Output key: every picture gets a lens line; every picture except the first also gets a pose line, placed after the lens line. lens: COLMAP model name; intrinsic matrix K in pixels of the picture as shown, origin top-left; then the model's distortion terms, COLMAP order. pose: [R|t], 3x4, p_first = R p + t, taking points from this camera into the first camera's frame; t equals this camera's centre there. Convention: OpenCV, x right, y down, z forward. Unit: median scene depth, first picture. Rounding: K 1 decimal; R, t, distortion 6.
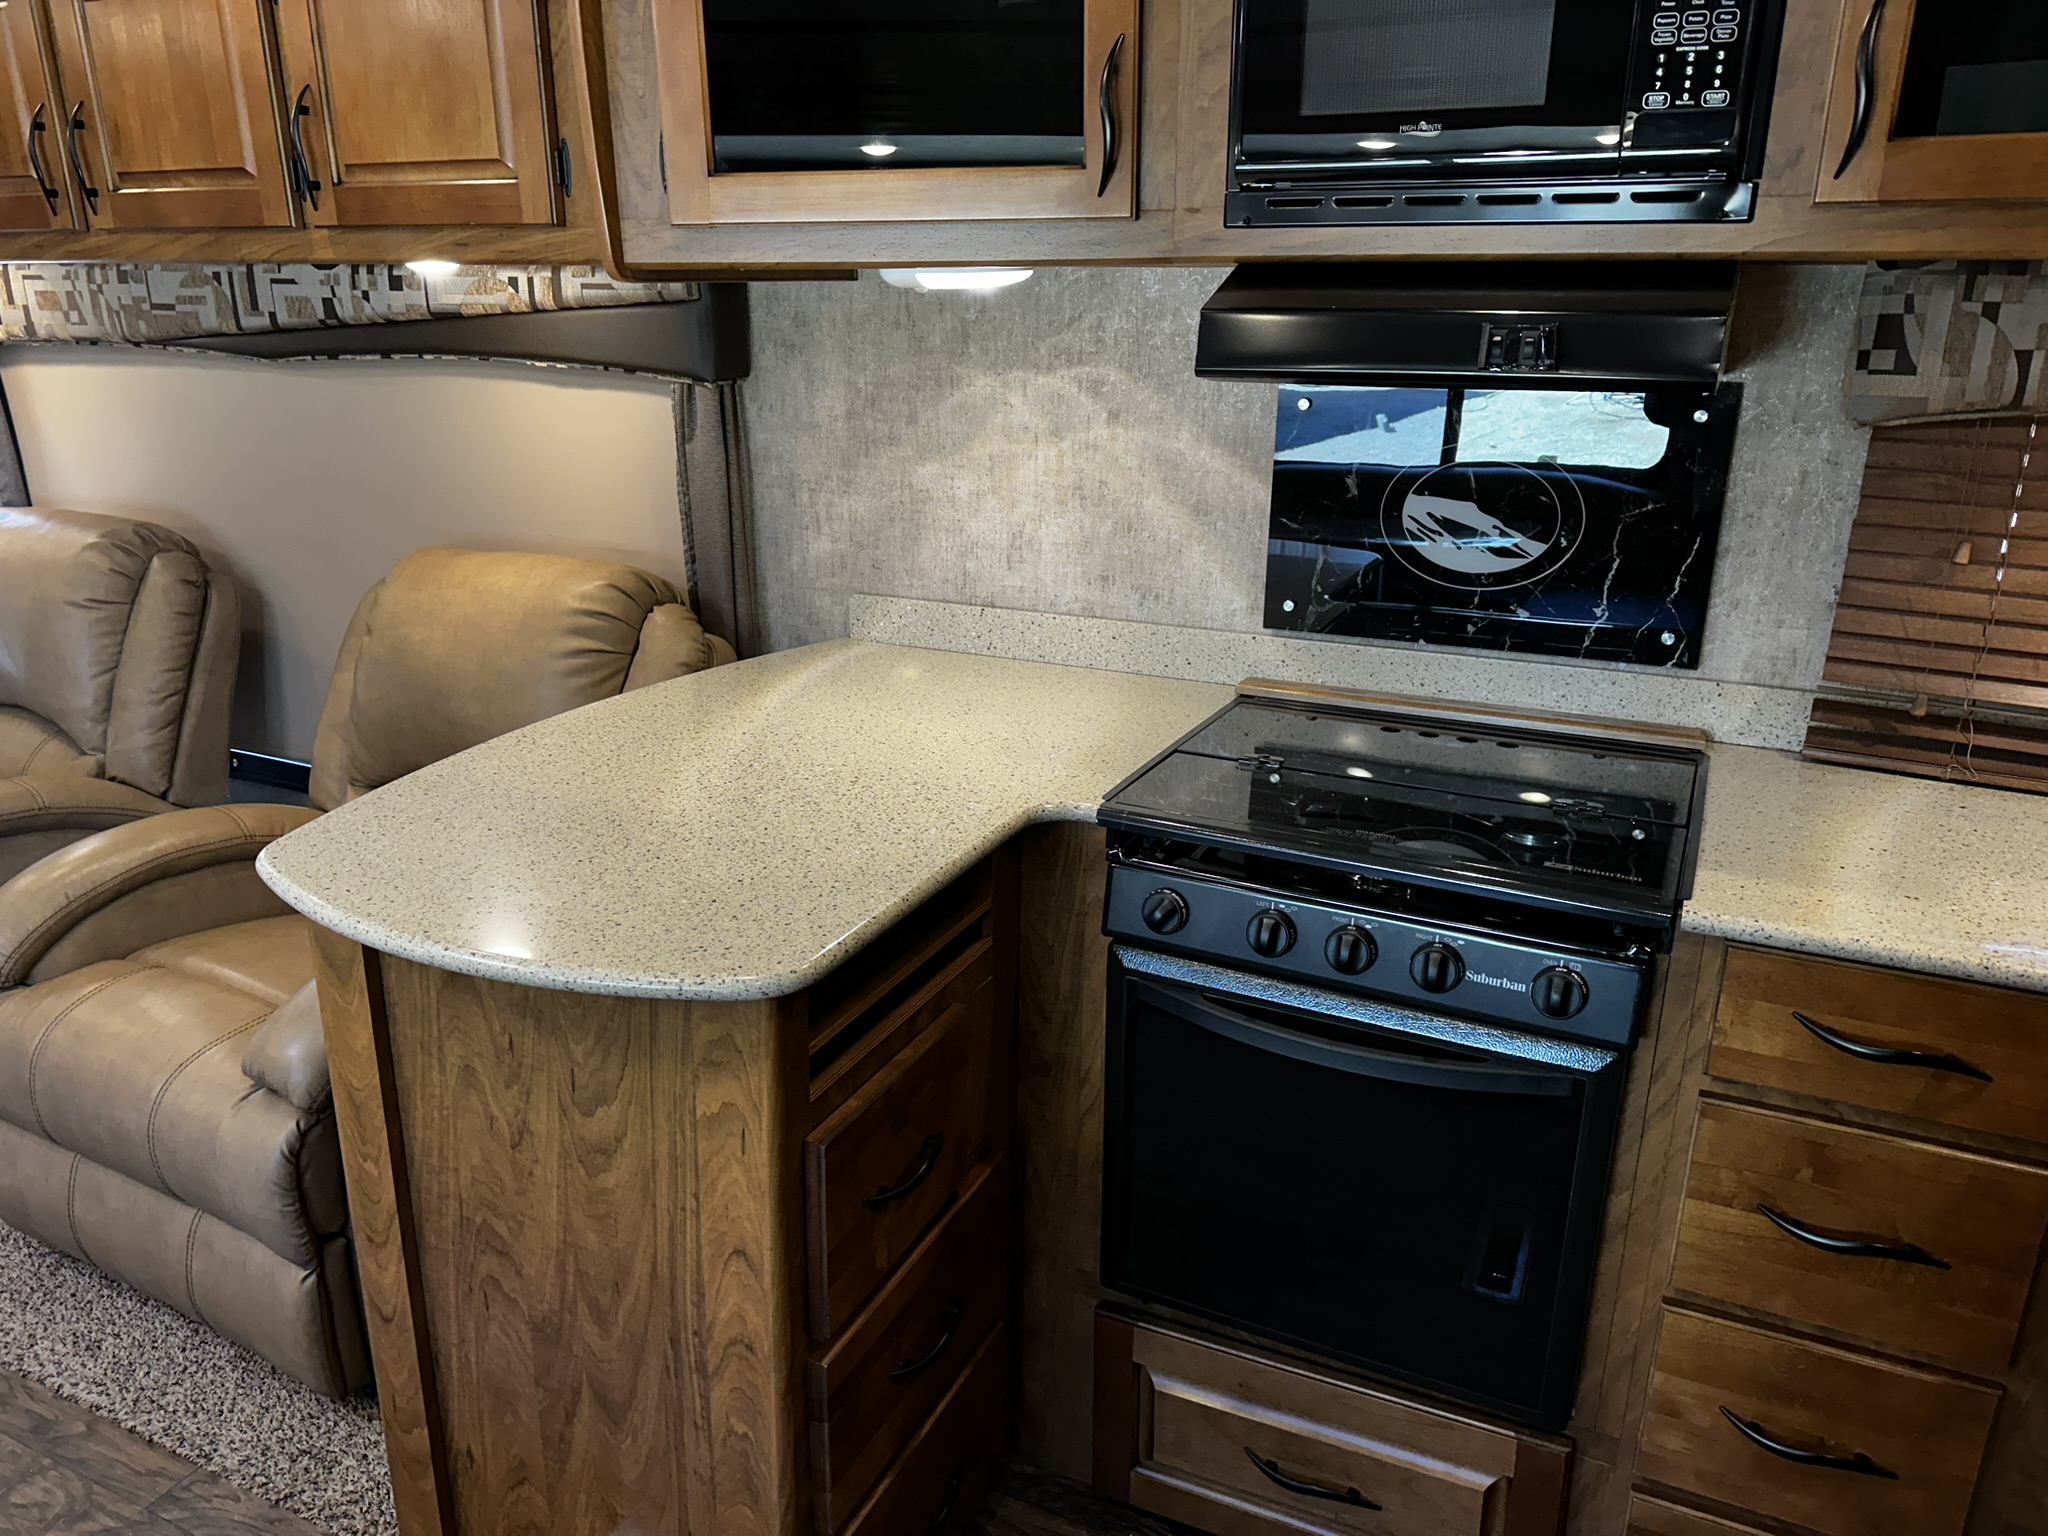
lens RADIAL K [[1487.1, 0, 977.0], [0, 1487.1, 768.0], [0, 0, 1]] dist [0.043153, -0.040284]
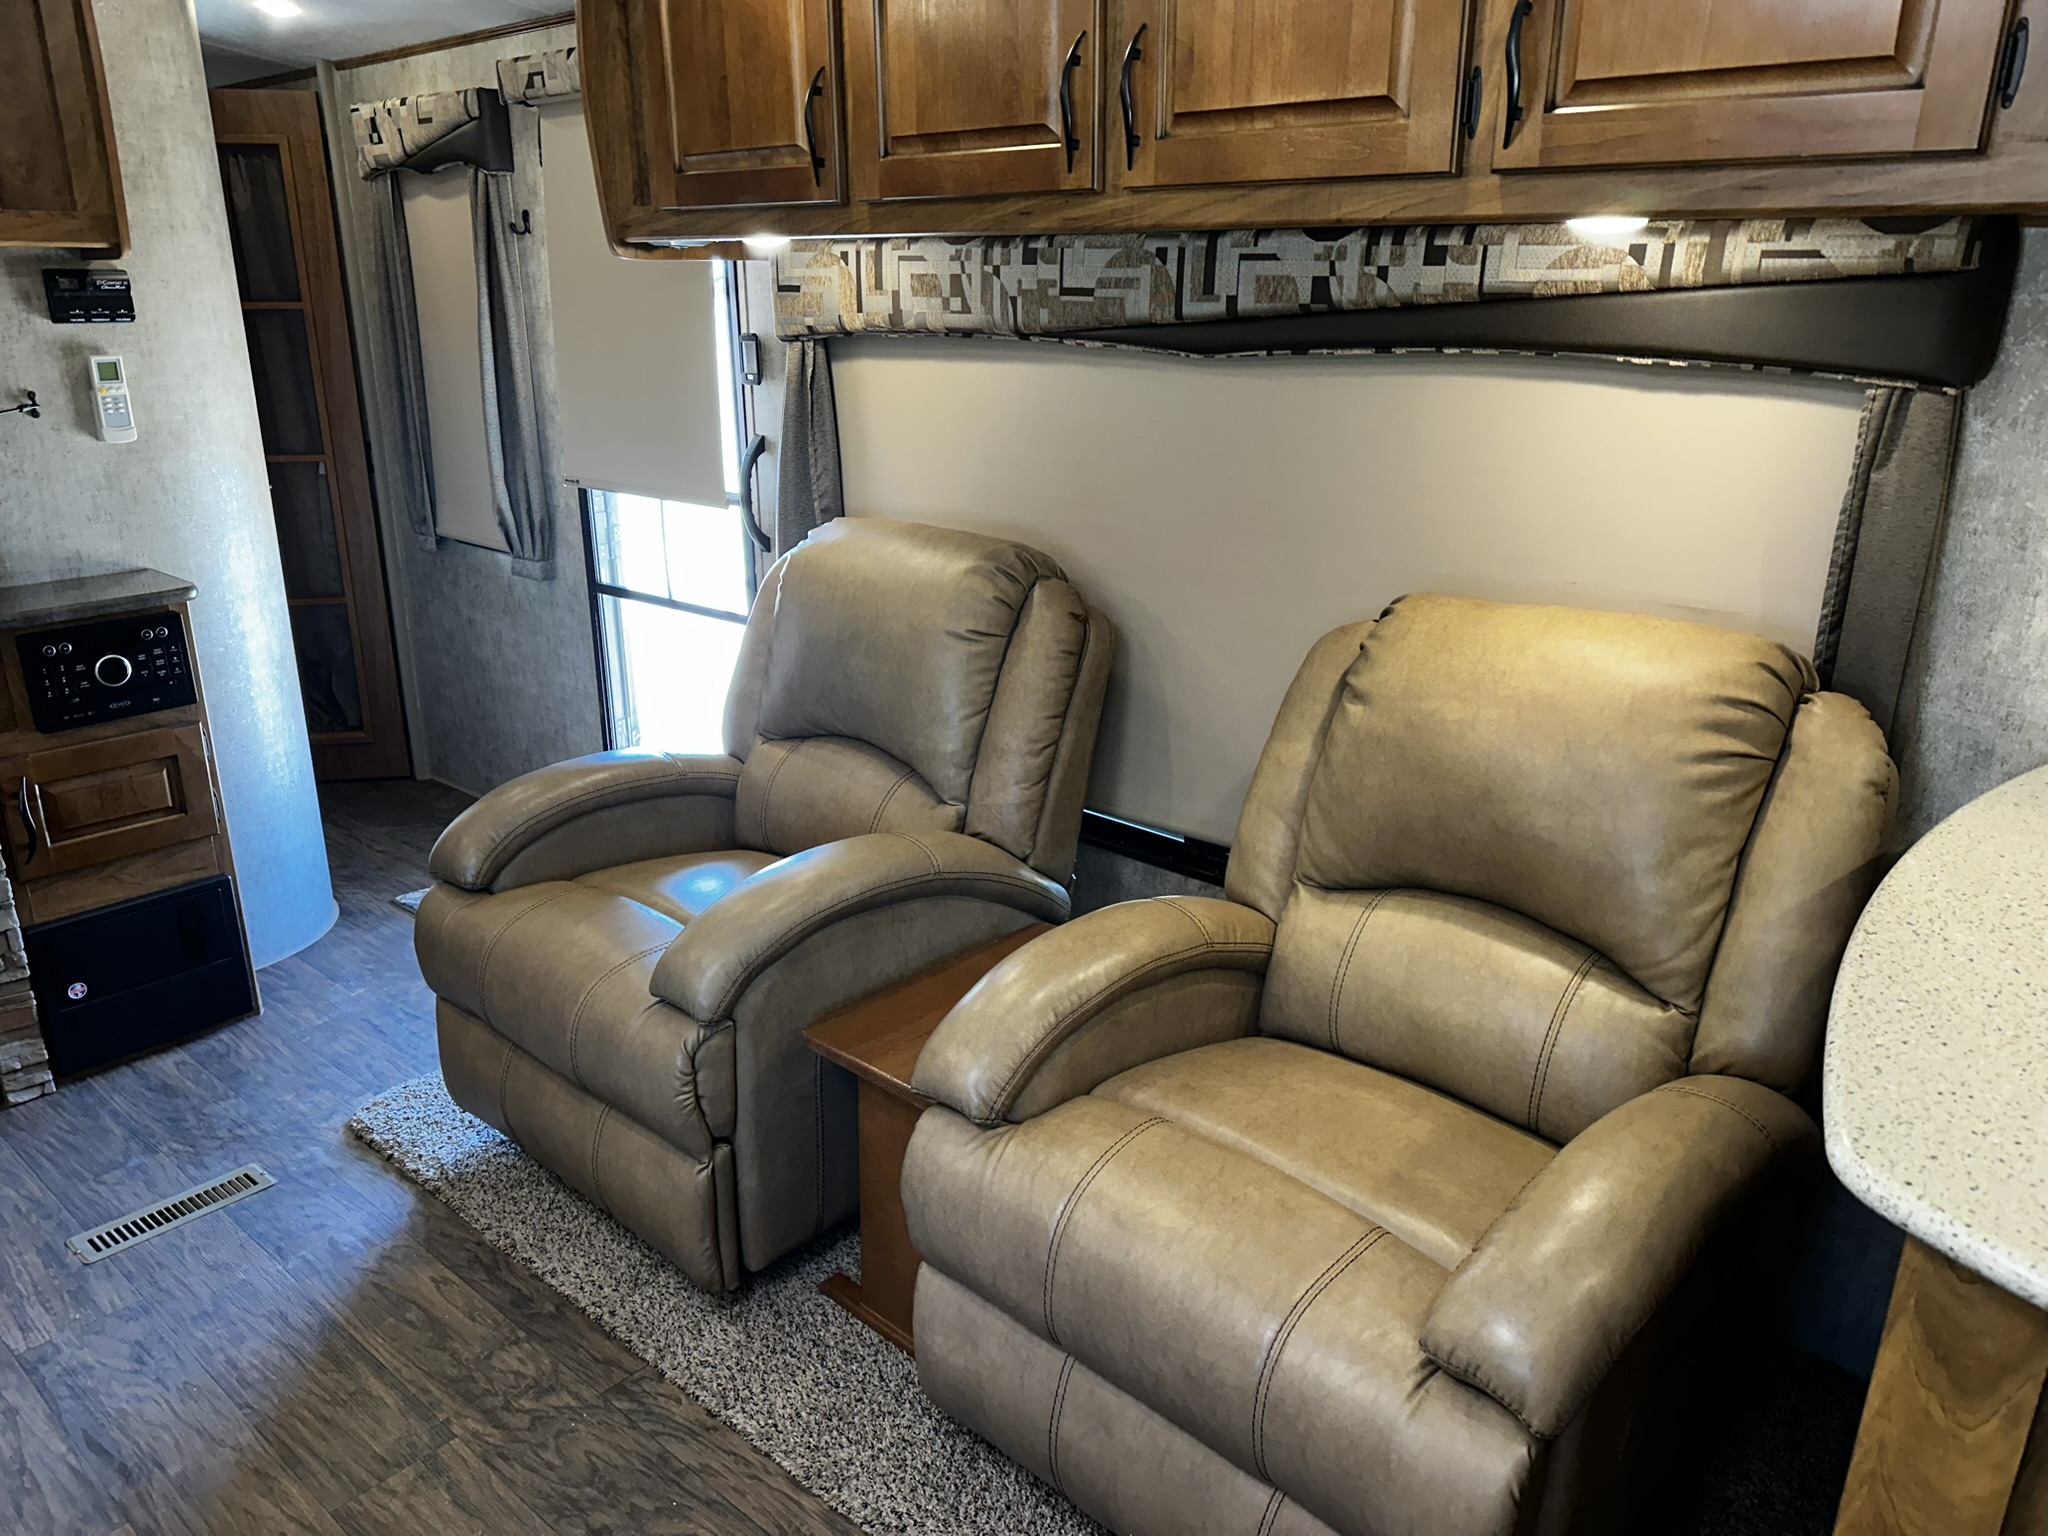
lens RADIAL K [[1455.9, 0, 1007.3], [0, 1455.9, 772.2], [0, 0, 1]] dist [0.089344, -0.107547]
pose [[0.966915, 0.080347, -0.242117, -0.358026], [-0.078299, 0.996766, 0.018088, -0.046665], [0.242787, 0.001468, 0.970078, 0.182085]]
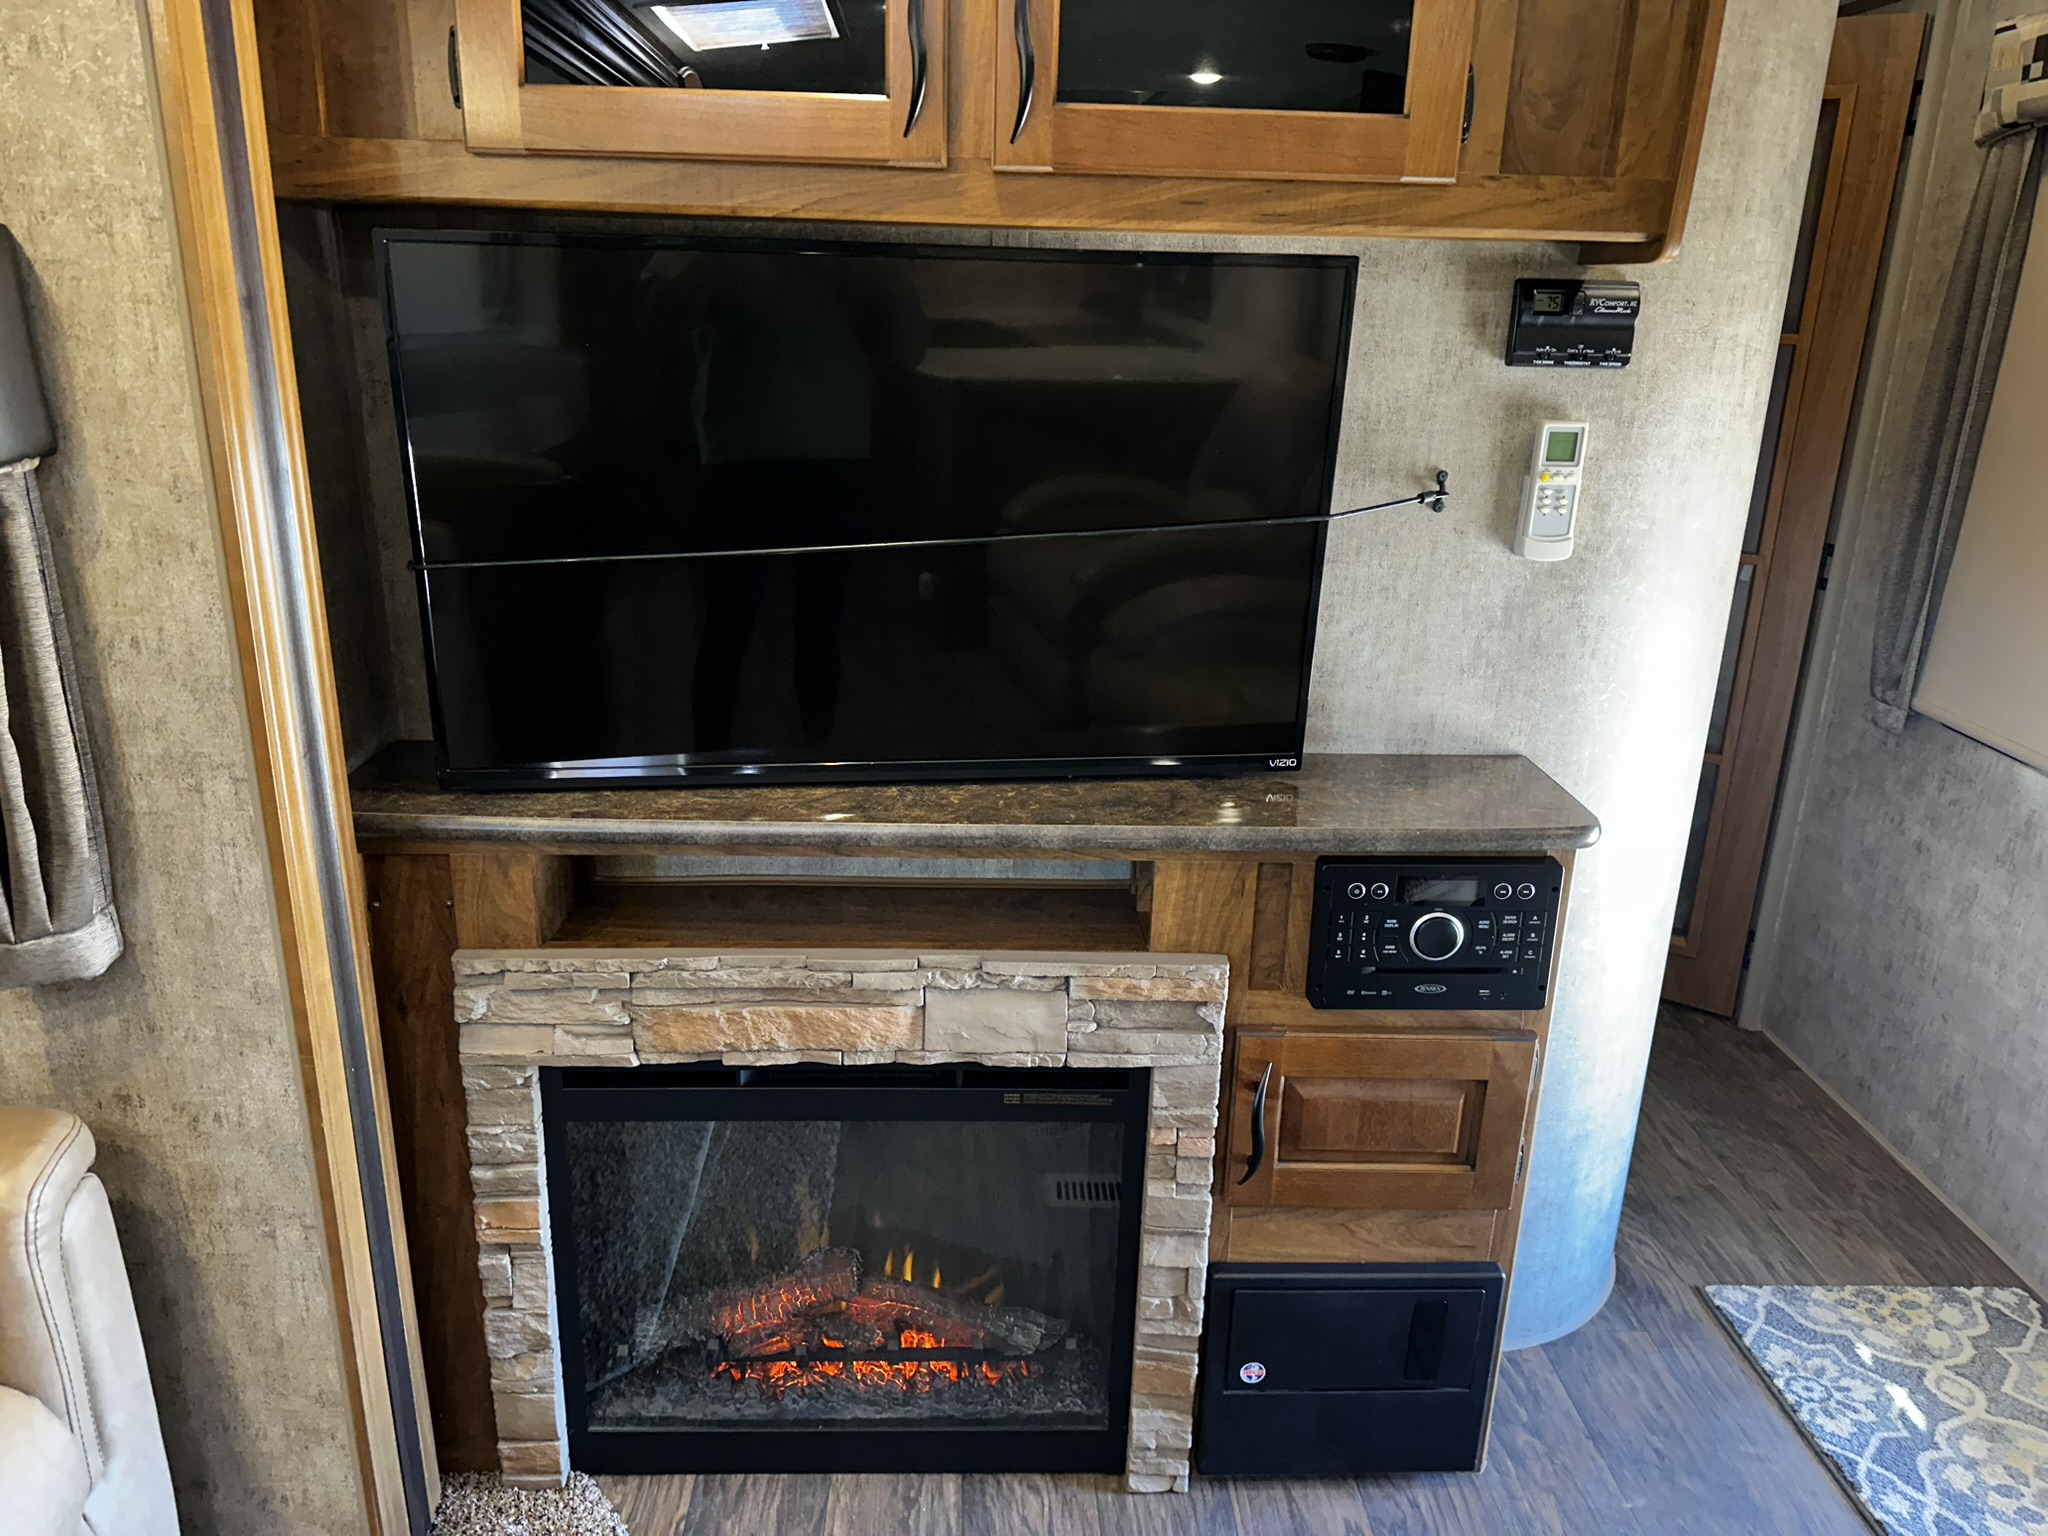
lens RADIAL K [[1508.4, 0, 998.9], [0, 1508.4, 765.9], [0, 0, 1]] dist [0.078311, -0.107659]
pose [[0.490790, 0.280639, -0.824844, -0.772560], [-0.292960, 0.944739, 0.147117, -0.152244], [0.820548, 0.169442, 0.545884, 0.498113]]
